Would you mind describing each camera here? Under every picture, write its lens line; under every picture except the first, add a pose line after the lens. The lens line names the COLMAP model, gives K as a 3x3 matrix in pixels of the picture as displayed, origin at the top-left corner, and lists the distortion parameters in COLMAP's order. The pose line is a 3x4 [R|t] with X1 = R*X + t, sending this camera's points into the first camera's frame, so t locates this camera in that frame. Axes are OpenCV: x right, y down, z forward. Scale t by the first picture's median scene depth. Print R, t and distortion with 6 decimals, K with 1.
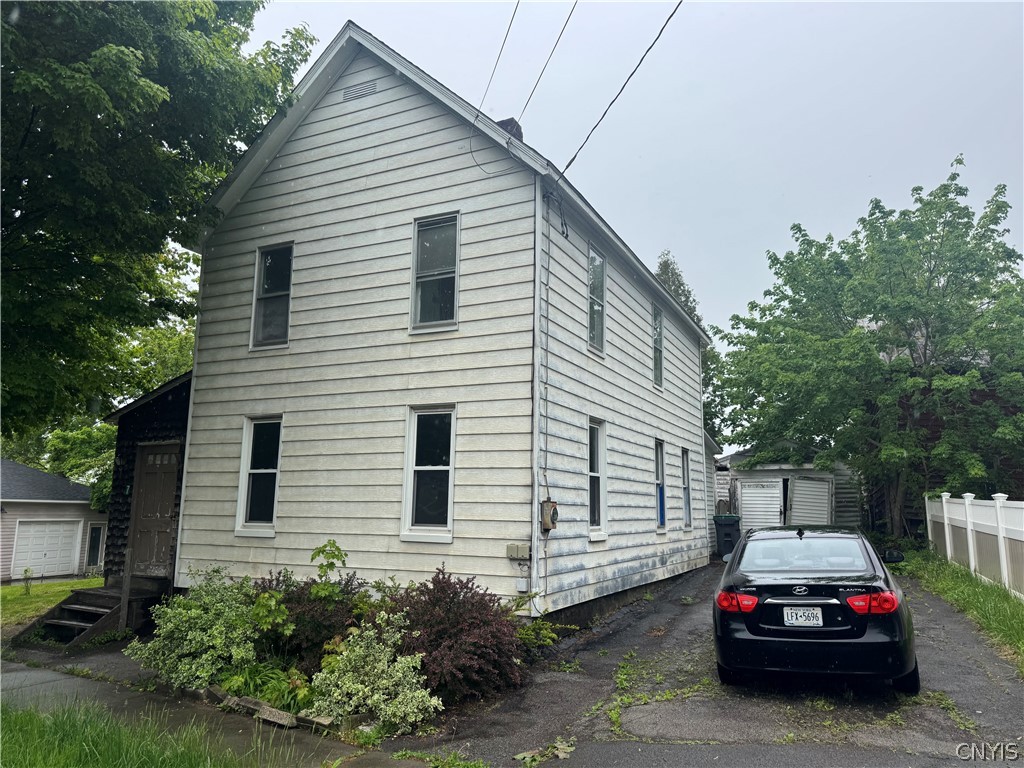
lens RADIAL K [[725.9, 0, 512.0], [0, 725.9, 384.0], [0, 0, 1]] dist [0.000955, 0.000100]
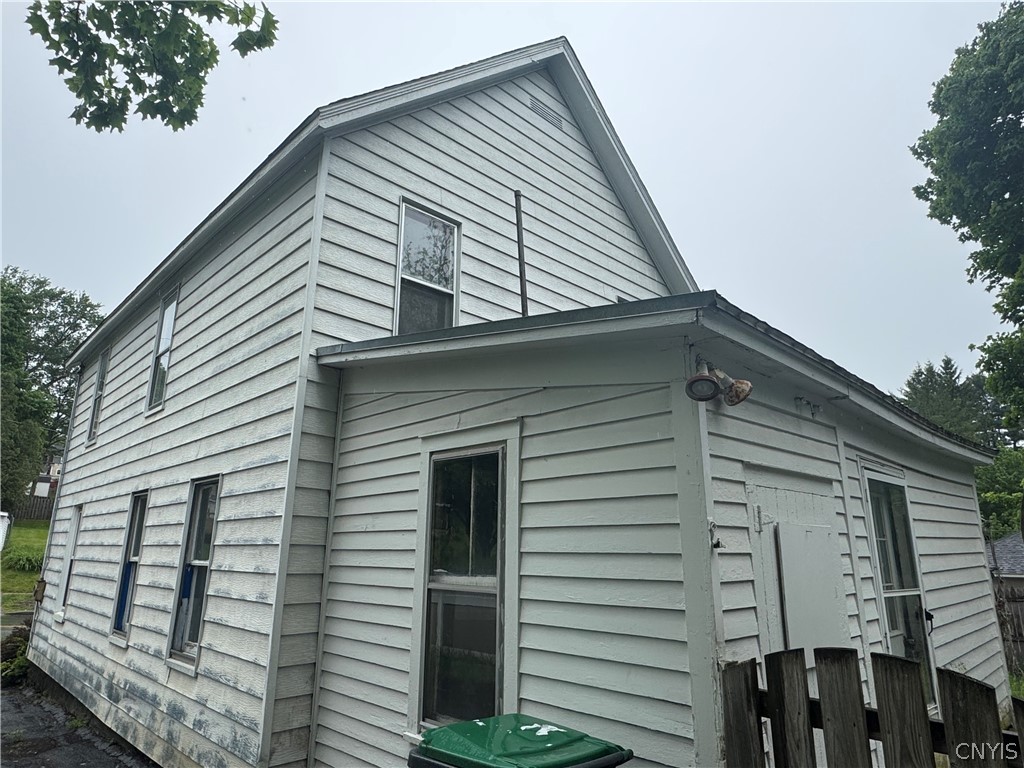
lens RADIAL K [[627.7, 0, 512.0], [0, 627.7, 384.0], [0, 0, 1]] dist [-0.005139, -0.002120]
pose [[-0.335163, -0.258899, -0.905890, 0.629752], [0.148152, 0.935059, -0.322049, 0.217633], [0.930439, -0.242148, -0.275041, 1.500842]]
